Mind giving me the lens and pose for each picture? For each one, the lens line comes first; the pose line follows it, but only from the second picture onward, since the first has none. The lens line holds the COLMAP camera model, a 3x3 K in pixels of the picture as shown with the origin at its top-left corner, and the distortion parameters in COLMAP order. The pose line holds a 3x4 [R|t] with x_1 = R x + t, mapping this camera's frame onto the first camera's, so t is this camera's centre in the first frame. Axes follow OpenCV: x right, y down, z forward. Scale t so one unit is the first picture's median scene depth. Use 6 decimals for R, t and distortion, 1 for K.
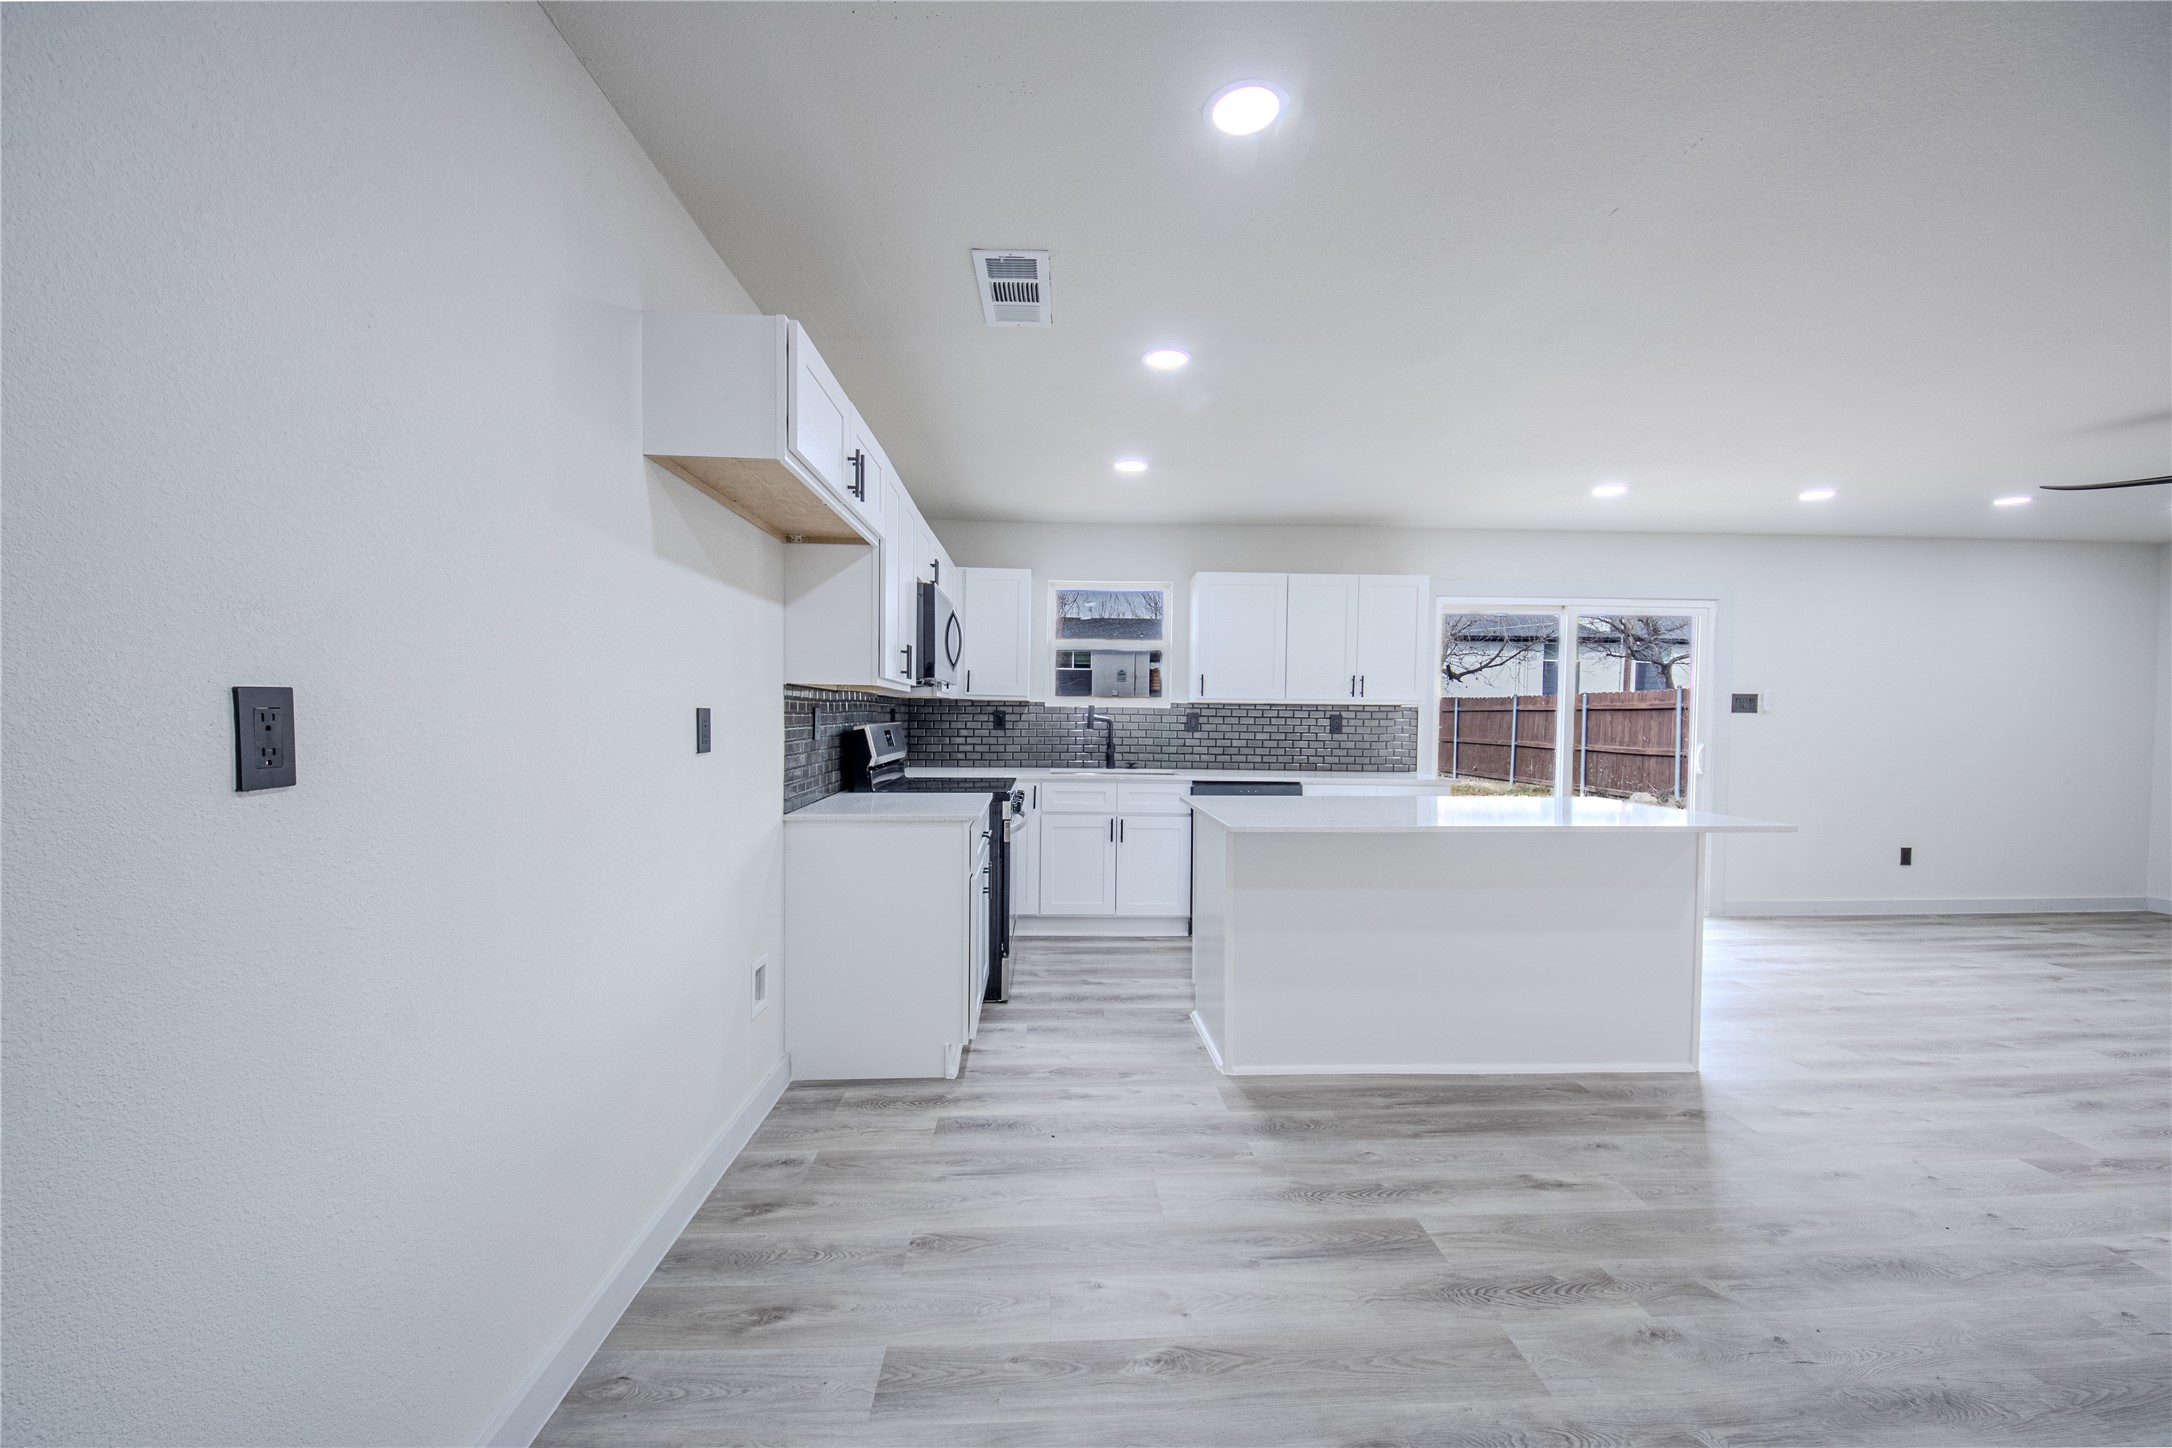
lens RADIAL K [[828.4, 0, 1062.3], [0, 828.4, 735.9], [0, 0, 1]] dist [0.000010, -0.008757]
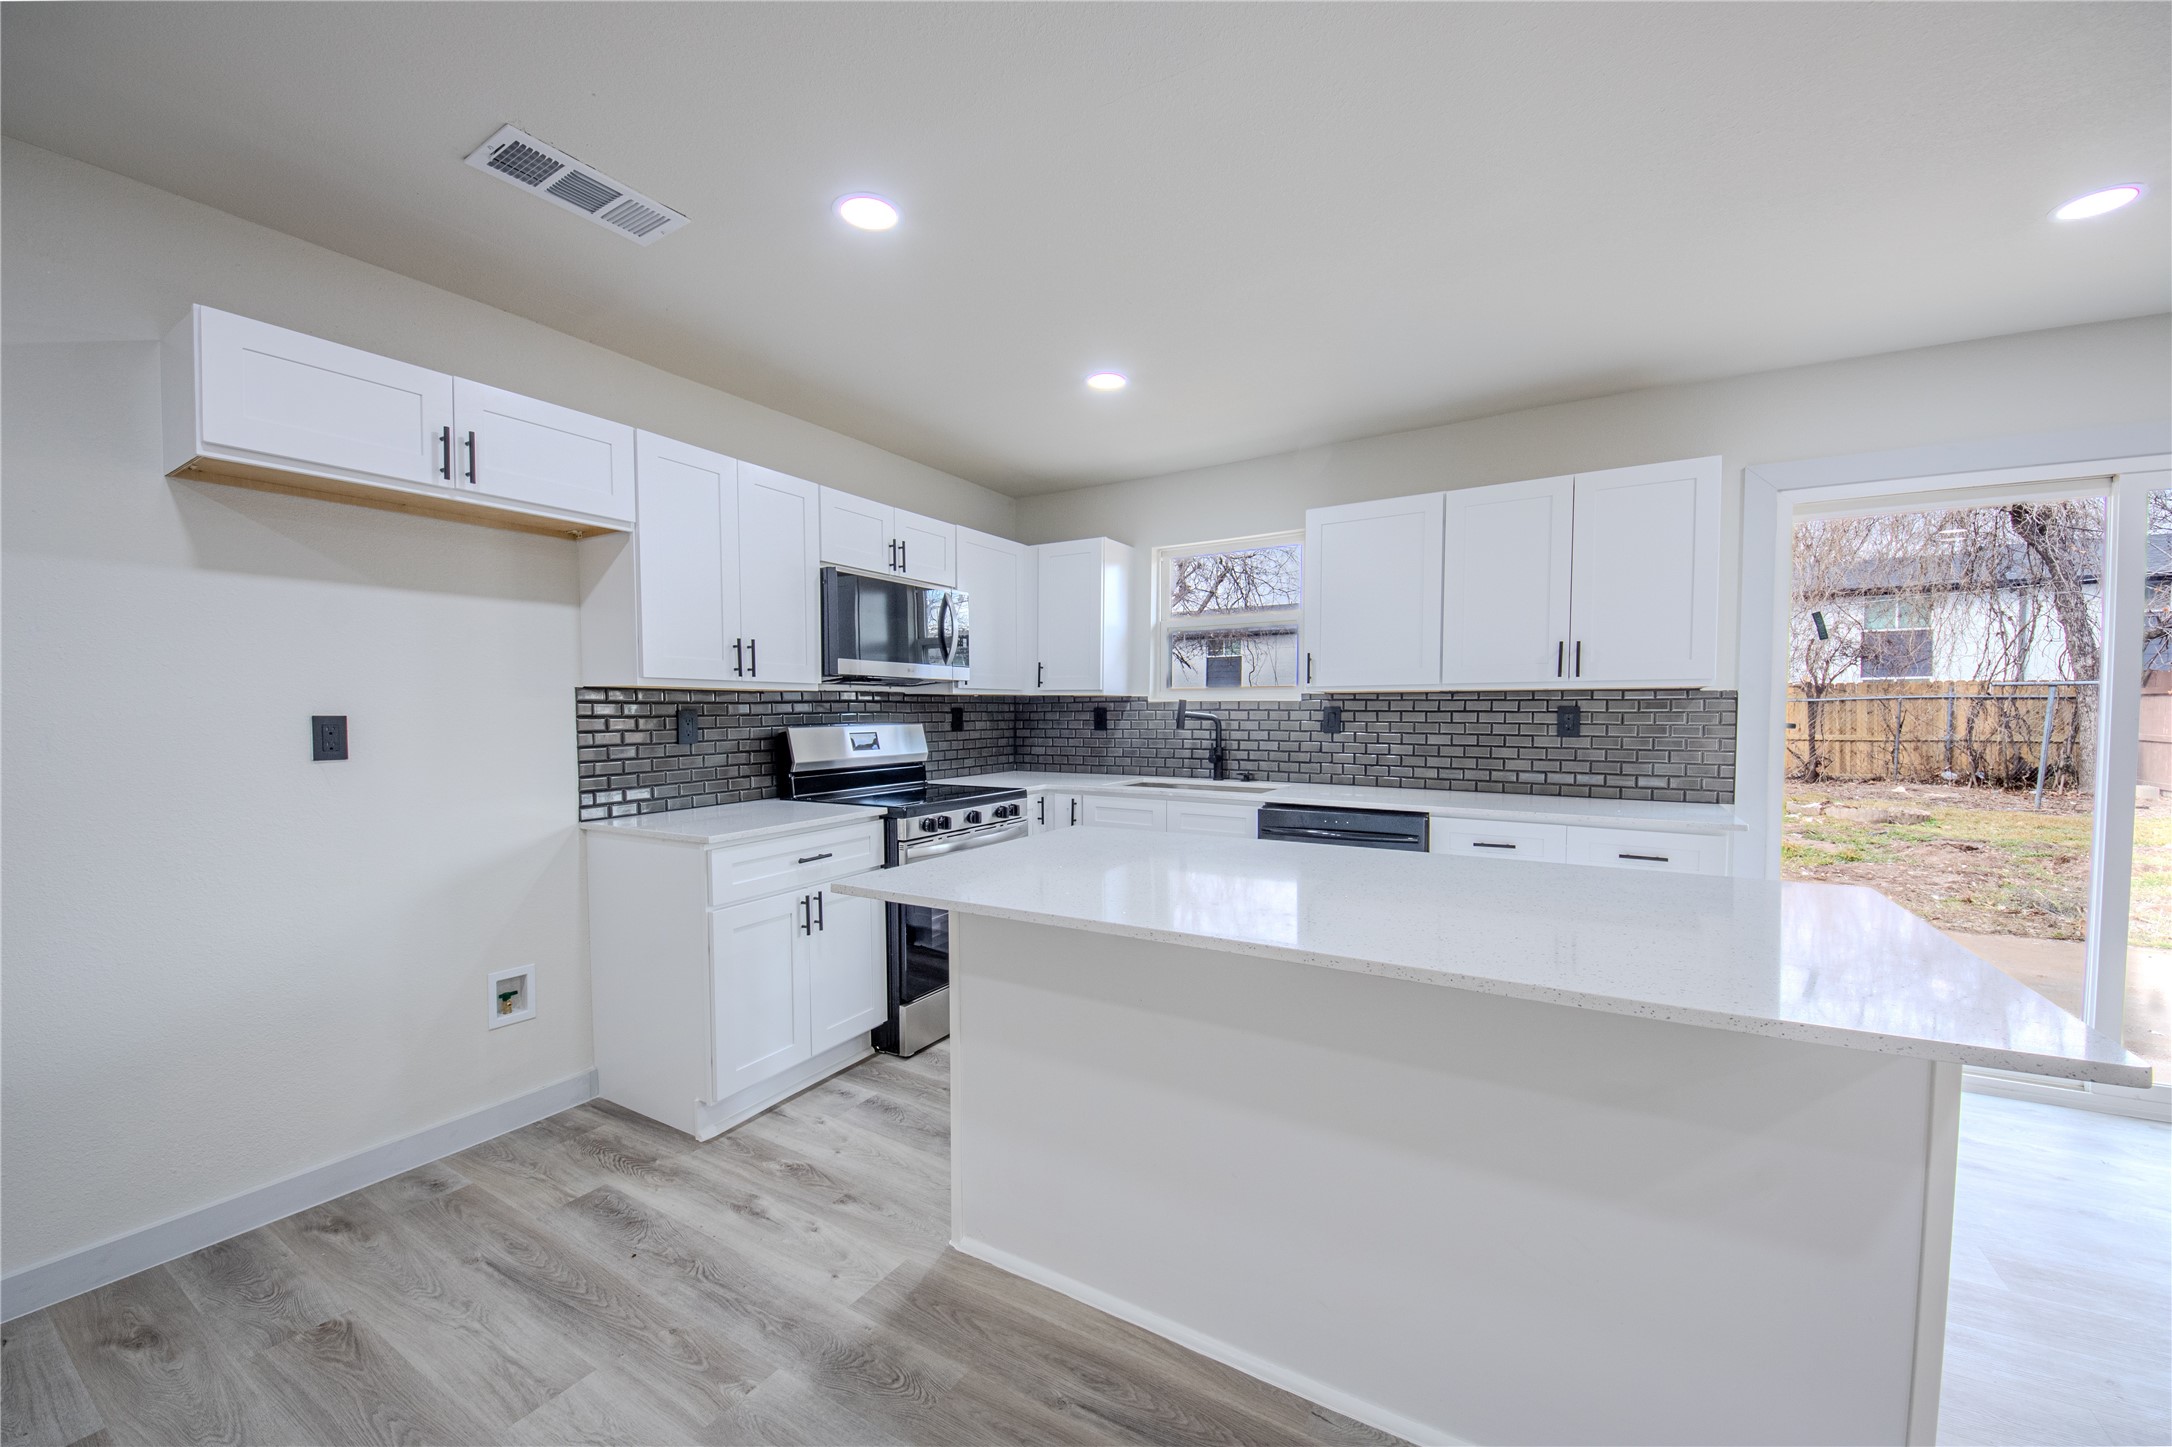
lens RADIAL K [[828.4, 0, 1062.3], [0, 828.4, 735.4], [0, 0, 1]] dist [0.000010, -0.008757]
pose [[0.836916, 0.004083, -0.547316, 0.454229], [-0.001477, 0.999985, 0.005202, -0.007976], [0.547330, -0.003545, 0.836910, 0.342668]]
